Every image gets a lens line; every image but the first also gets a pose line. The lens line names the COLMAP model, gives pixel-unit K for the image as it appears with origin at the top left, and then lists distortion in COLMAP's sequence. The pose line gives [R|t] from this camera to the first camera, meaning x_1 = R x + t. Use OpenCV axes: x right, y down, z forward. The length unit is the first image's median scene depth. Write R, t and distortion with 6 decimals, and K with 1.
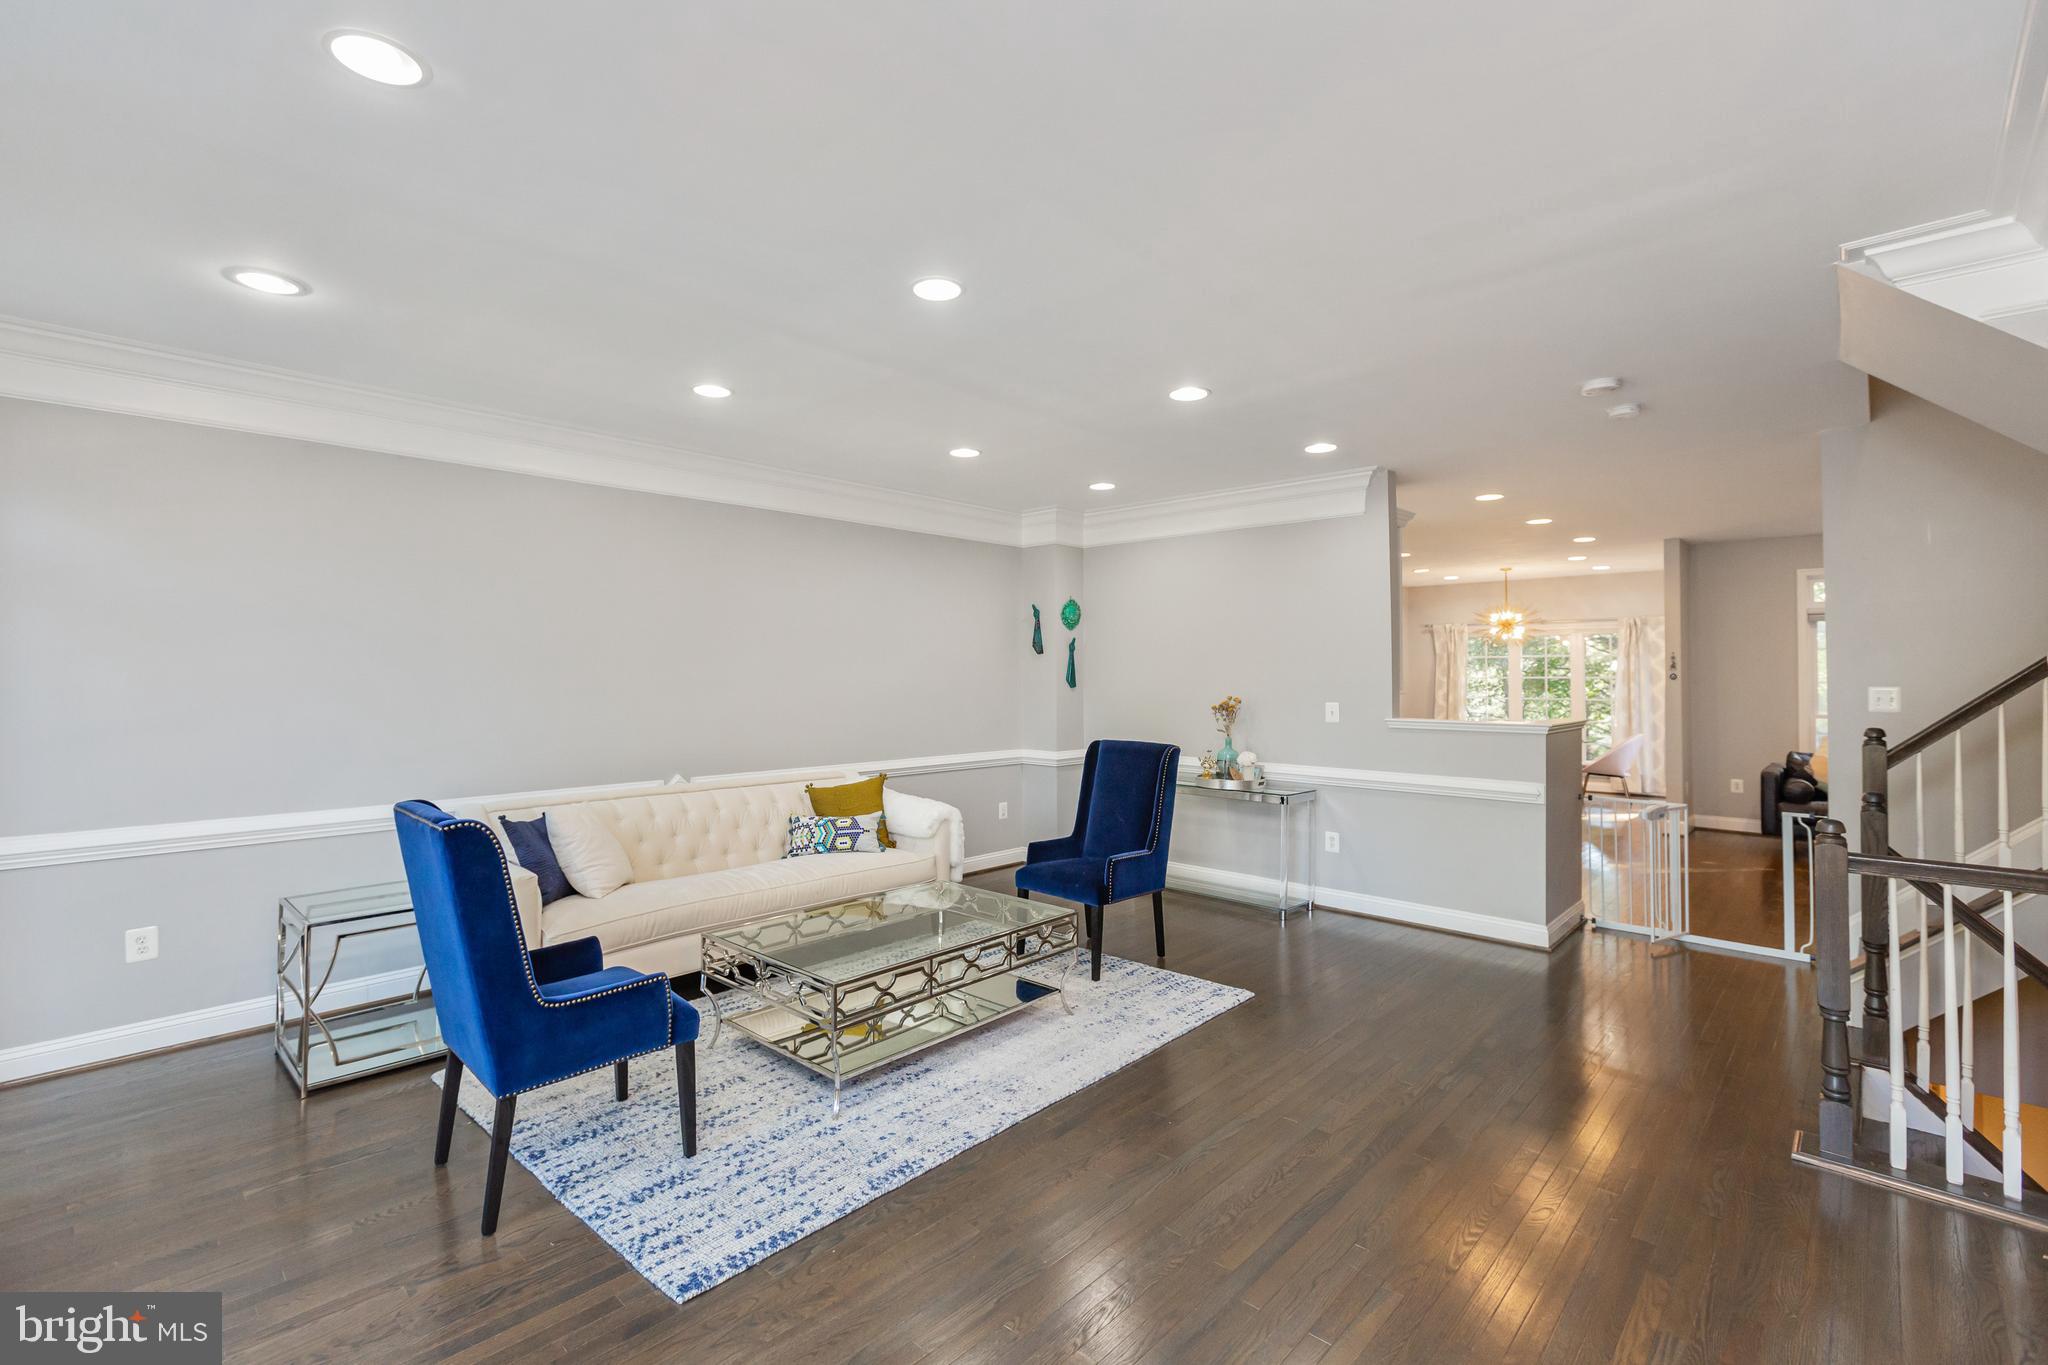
lens RADIAL K [[913.1, 0, 1018.0], [0, 913.1, 666.4], [0, 0, 1]] dist [0.002978, -0.002017]
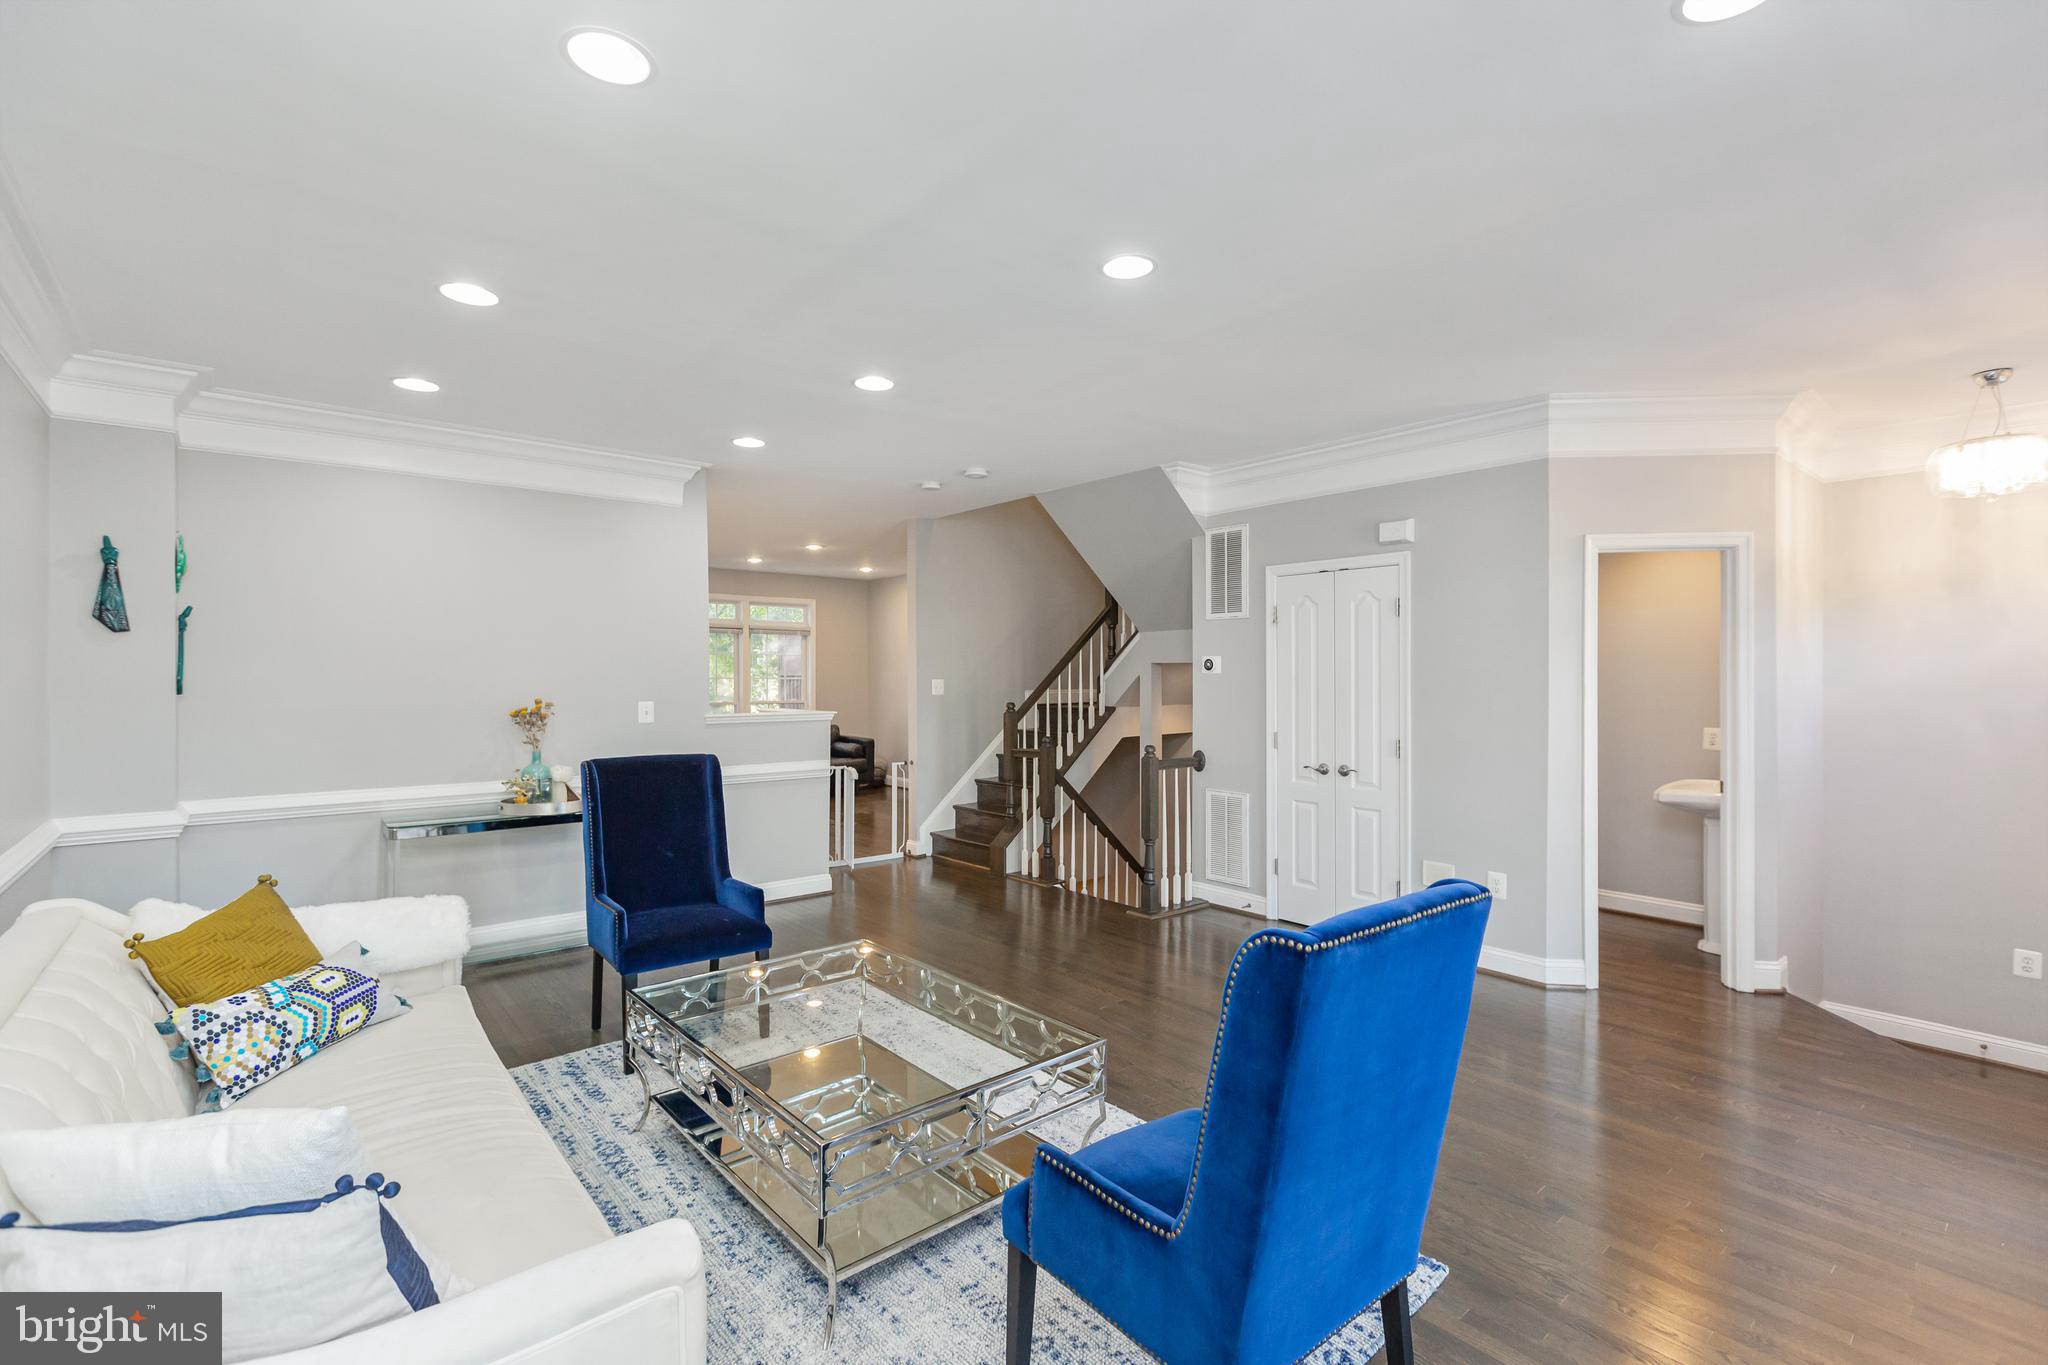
lens RADIAL K [[913.1, 0, 1038.9], [0, 913.1, 675.6], [0, 0, 1]] dist [0.002978, -0.002017]
pose [[0.101628, -0.003026, 0.994818, -0.515608], [-0.012333, 0.999915, 0.004301, 0.003931], [-0.994746, -0.012706, 0.101582, 0.480205]]
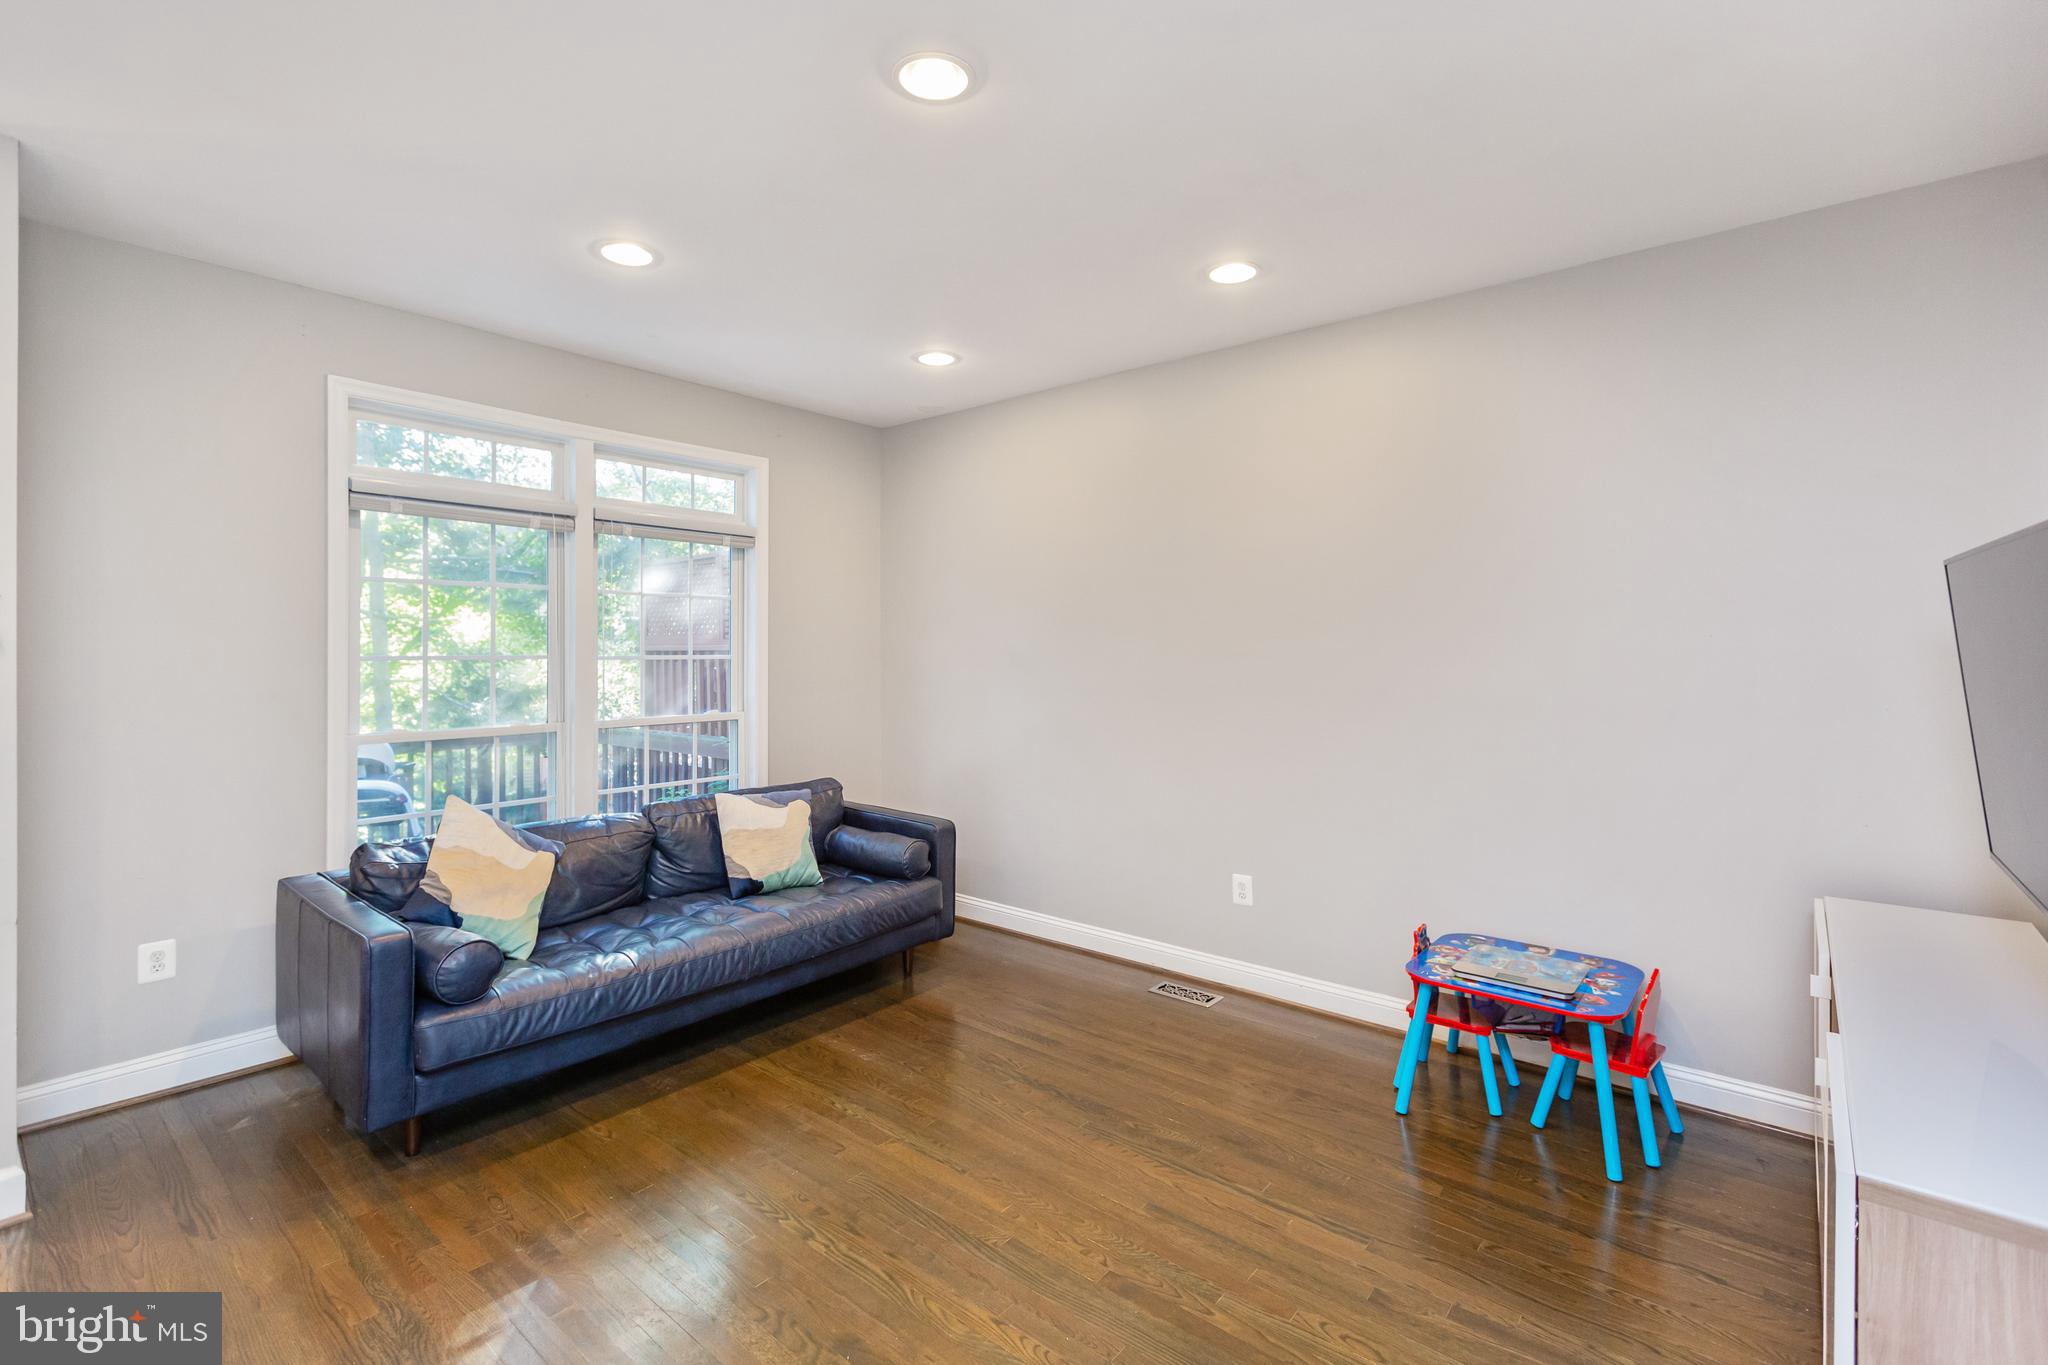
lens RADIAL K [[913.1, 0, 1004.9], [0, 913.1, 655.8], [0, 0, 1]] dist [0.002978, -0.002017]
pose [[-0.040497, -0.007433, 0.999152, 0.591550], [-0.011194, 0.999913, 0.006984, 0.015903], [-0.999117, -0.010901, -0.040577, 0.981121]]
